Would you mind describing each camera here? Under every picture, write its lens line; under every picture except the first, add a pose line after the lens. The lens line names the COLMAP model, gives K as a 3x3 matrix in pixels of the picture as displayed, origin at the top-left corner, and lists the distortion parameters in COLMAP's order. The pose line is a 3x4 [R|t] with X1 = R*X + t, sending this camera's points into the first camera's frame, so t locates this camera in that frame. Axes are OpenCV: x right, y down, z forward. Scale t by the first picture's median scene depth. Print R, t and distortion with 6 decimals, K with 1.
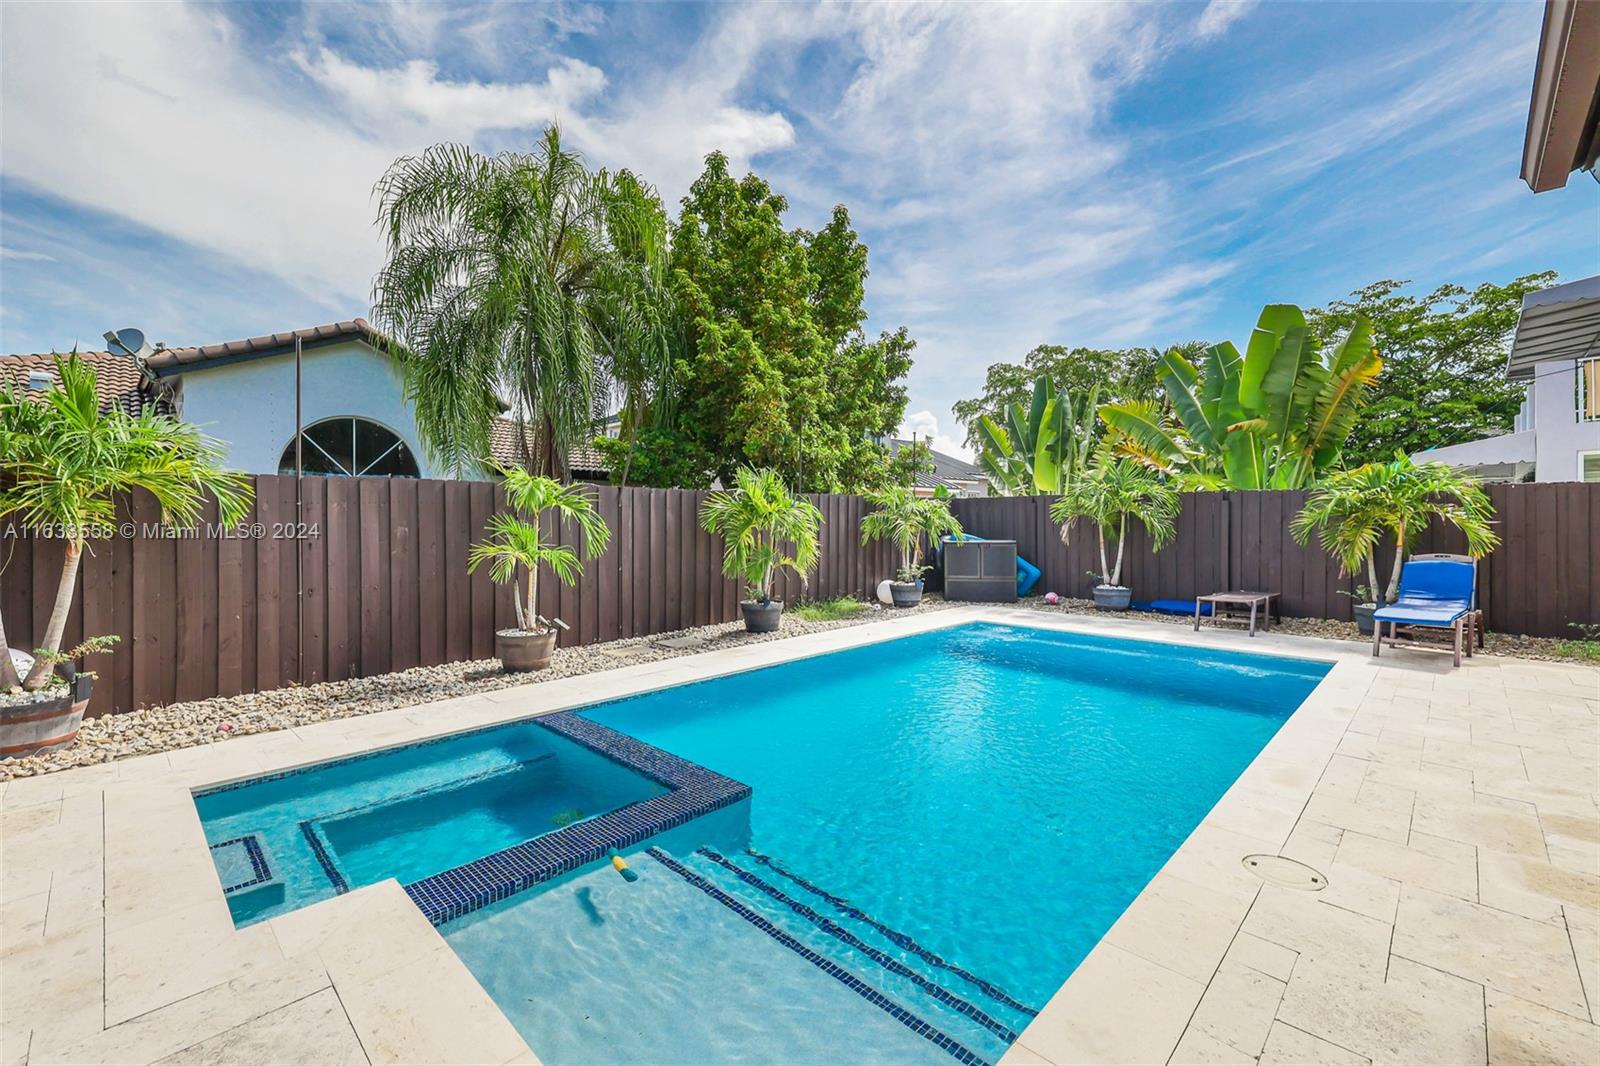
lens RADIAL K [[684.7, 0, 829.0], [0, 684.7, 513.8], [0, 0, 1]] dist [0.000430, 0.001120]
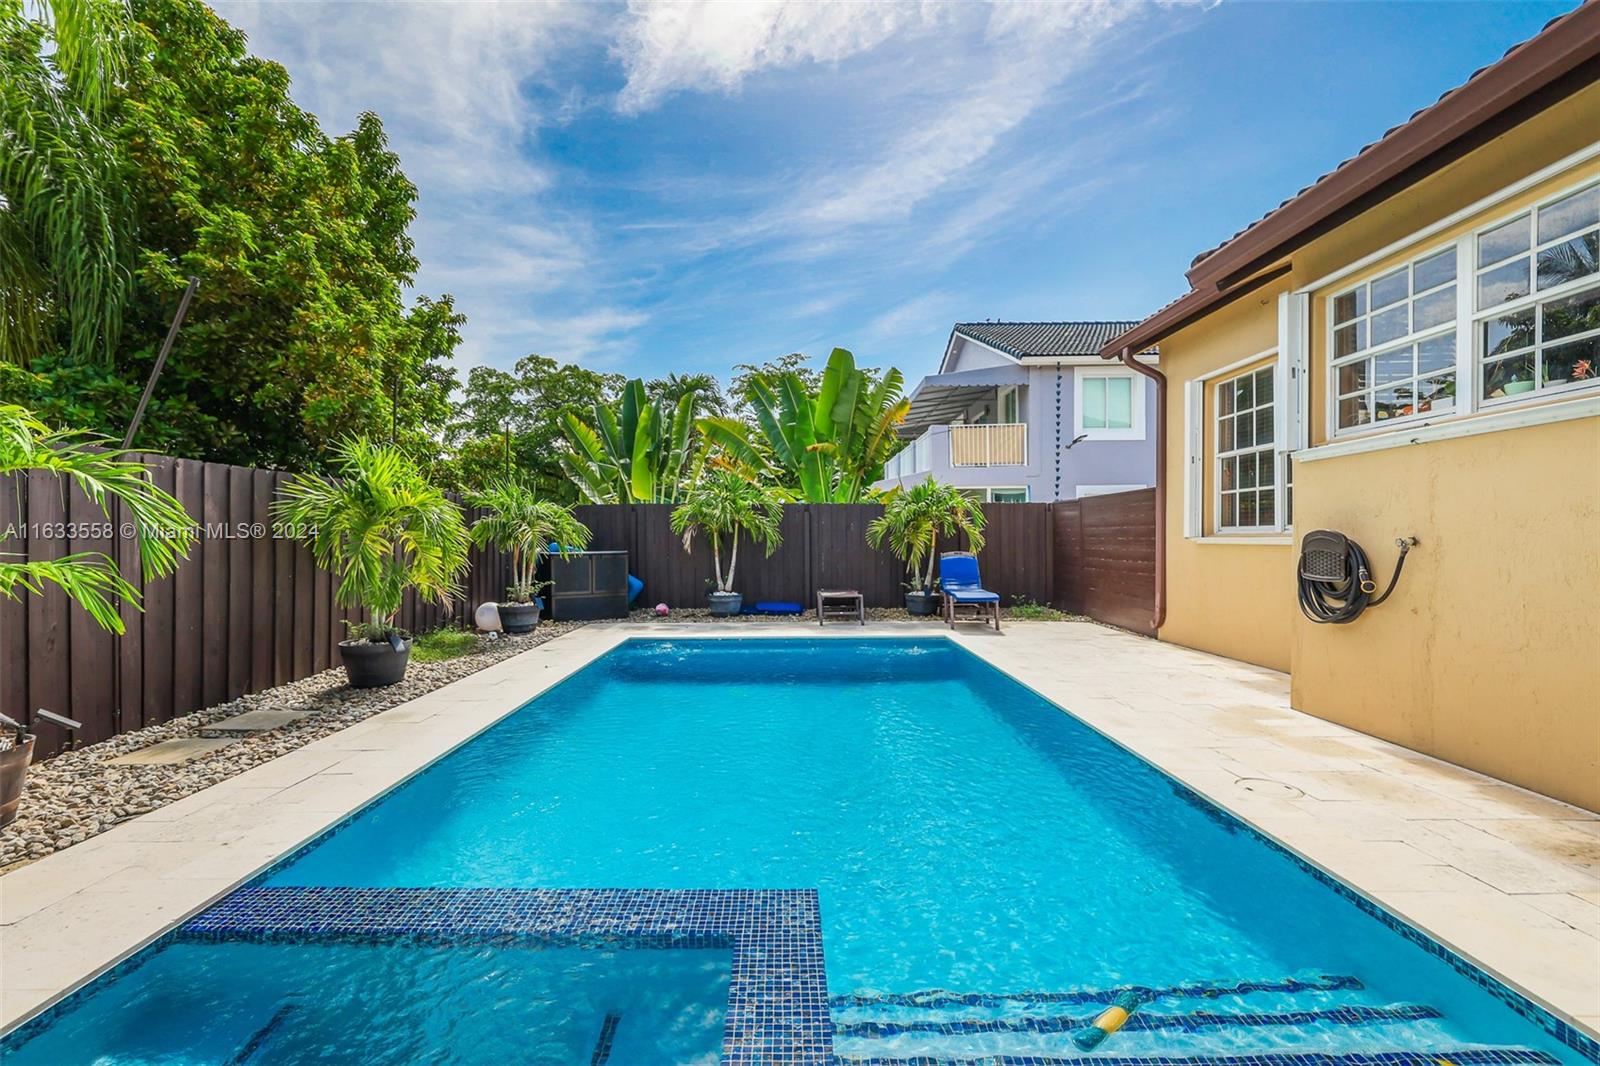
lens RADIAL K [[684.7, 0, 800.9], [0, 684.7, 543.2], [0, 0, 1]] dist [0.000430, 0.001120]
pose [[0.719364, -0.009079, 0.694574, -0.159069], [0.005746, 0.999958, 0.007120, 0.017801], [-0.694610, -0.001131, 0.719386, 0.130092]]
